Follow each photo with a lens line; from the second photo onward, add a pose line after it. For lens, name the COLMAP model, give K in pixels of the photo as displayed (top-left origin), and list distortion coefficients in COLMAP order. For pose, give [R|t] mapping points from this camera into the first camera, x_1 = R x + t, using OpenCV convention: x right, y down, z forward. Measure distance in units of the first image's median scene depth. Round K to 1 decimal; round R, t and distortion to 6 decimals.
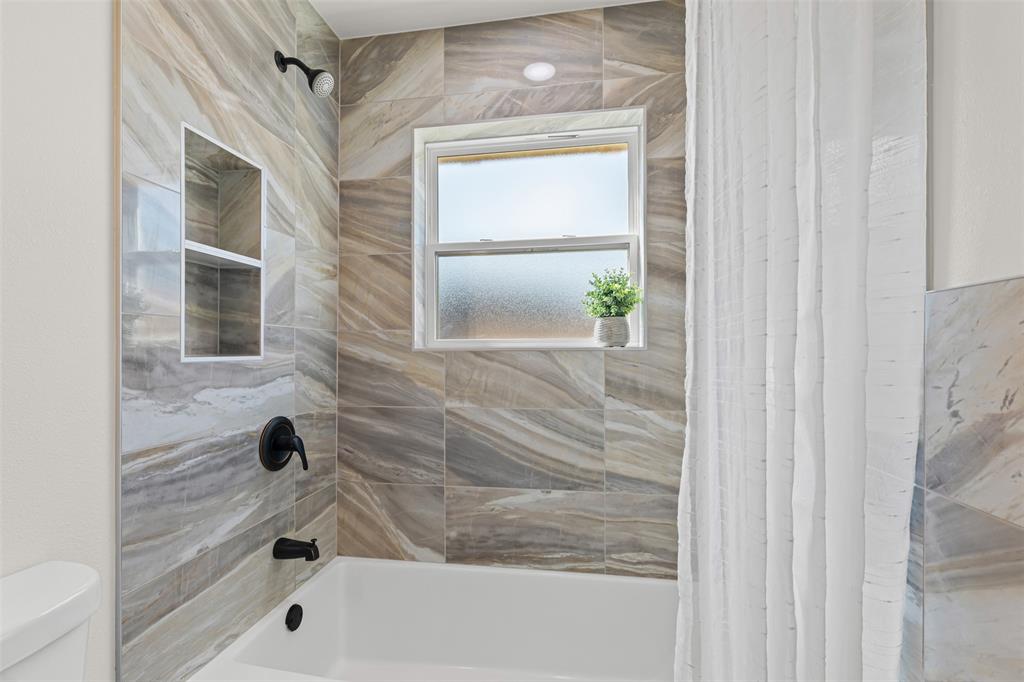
lens RADIAL K [[459.7, 0, 515.9], [0, 459.7, 344.2], [0, 0, 1]] dist [0.005517, -0.001690]
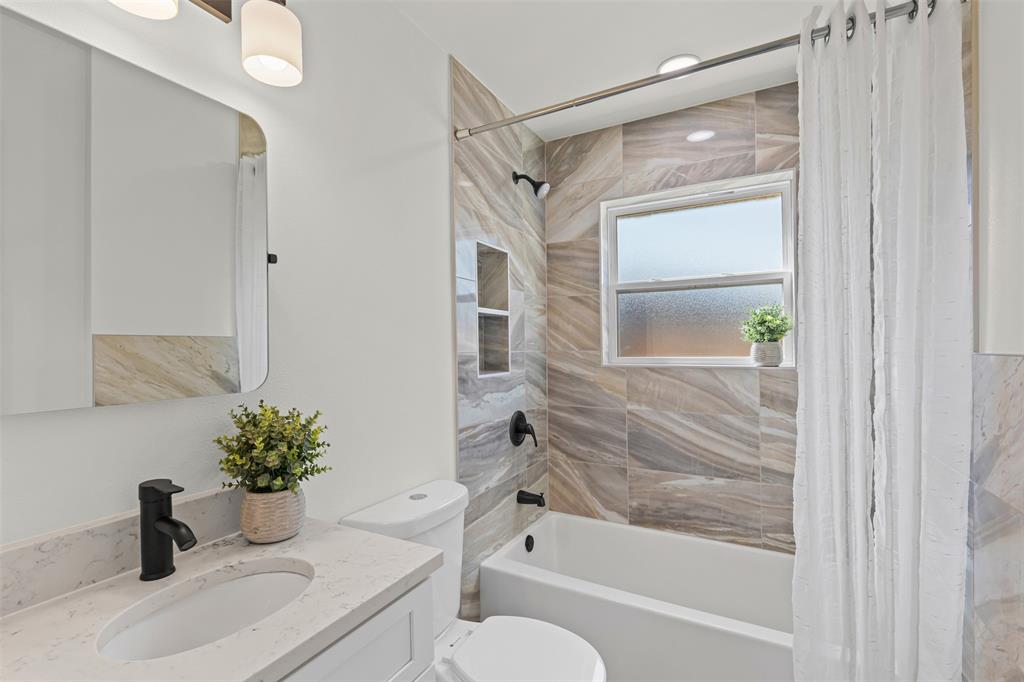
lens RADIAL K [[459.7, 0, 506.4], [0, 459.7, 337.5], [0, 0, 1]] dist [0.005517, -0.001690]
pose [[0.935549, -0.011451, -0.353010, -0.006867], [0.010136, 0.999933, -0.005574, -0.071091], [0.353050, 0.001637, 0.935603, -0.400743]]
